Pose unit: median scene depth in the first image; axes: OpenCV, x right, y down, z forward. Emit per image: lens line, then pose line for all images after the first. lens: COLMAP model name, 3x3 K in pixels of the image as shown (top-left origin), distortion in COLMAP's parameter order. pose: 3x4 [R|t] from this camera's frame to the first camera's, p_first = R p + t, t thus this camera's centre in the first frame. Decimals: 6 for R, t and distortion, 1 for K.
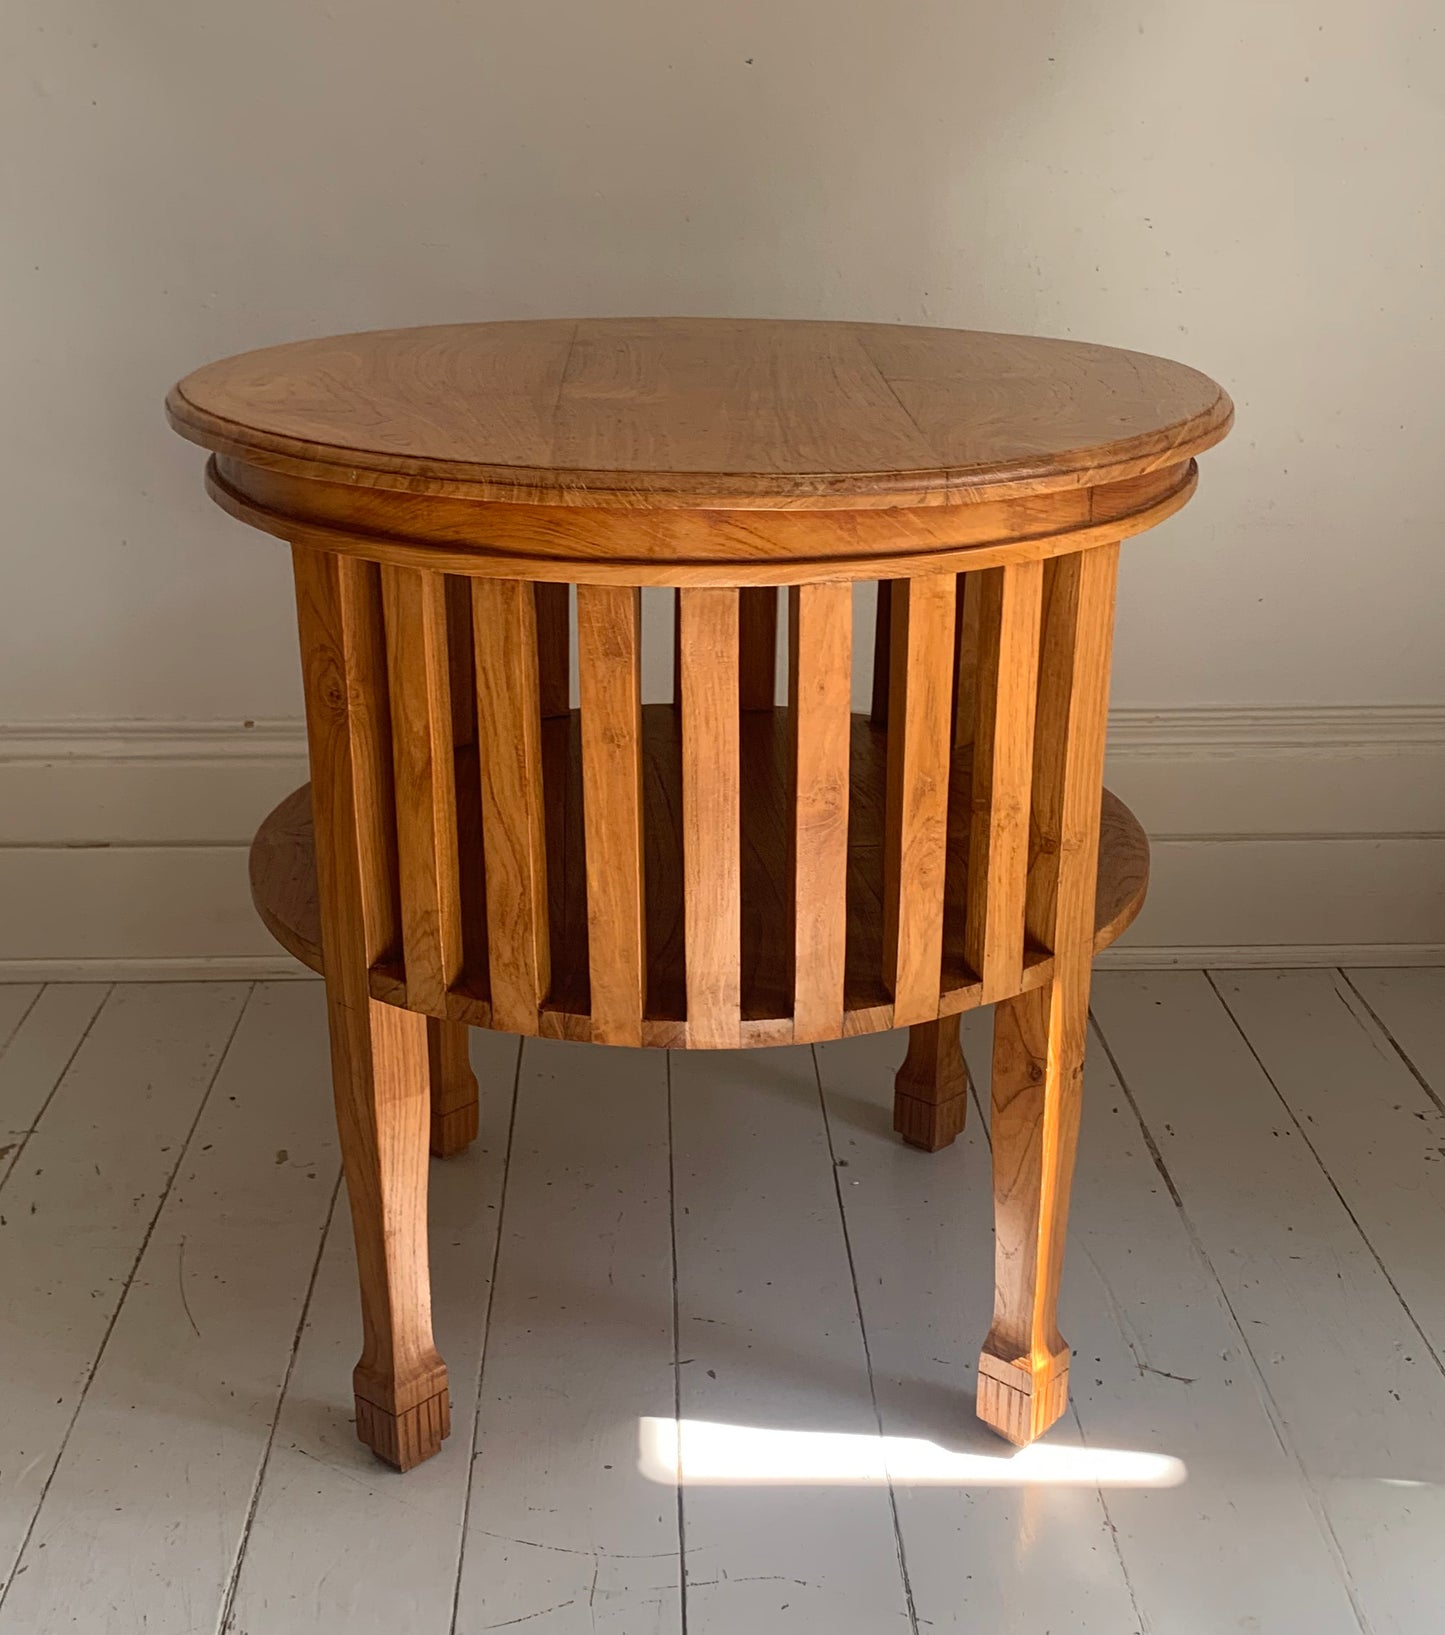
lens RADIAL K [[2124.8, 0, 752.9], [0, 2124.8, 813.3], [0, 0, 1]] dist [0.153794, -0.430259]
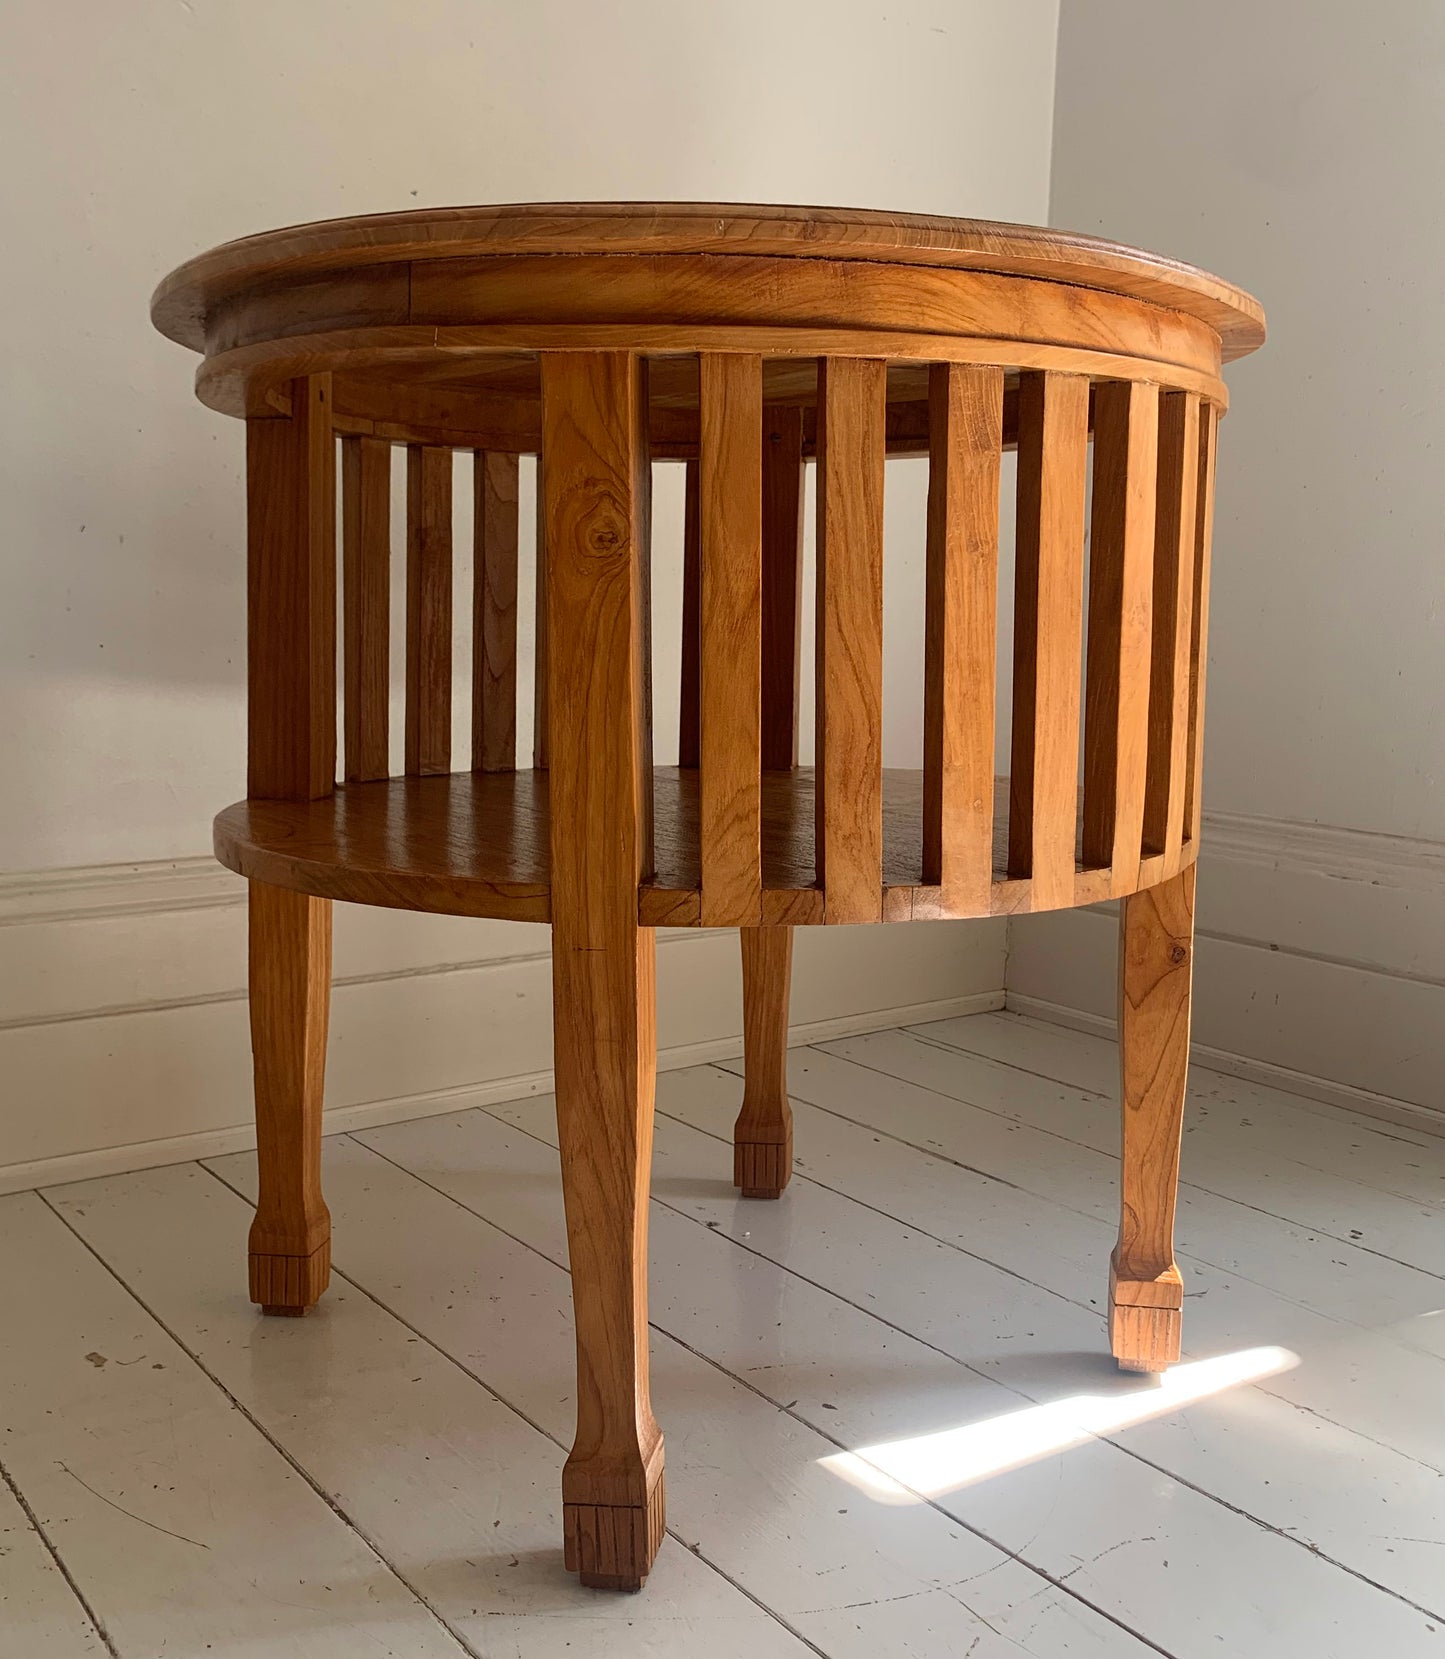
lens RADIAL K [[1687.5, 0, 723.4], [0, 1687.5, 792.8], [0, 0, 1]] dist [0.080757, -0.128106]
pose [[0.834766, -0.054088, 0.547941, -0.515829], [0.180178, 0.967206, -0.179019, 0.162802], [-0.520289, 0.248166, 0.817137, 0.463802]]
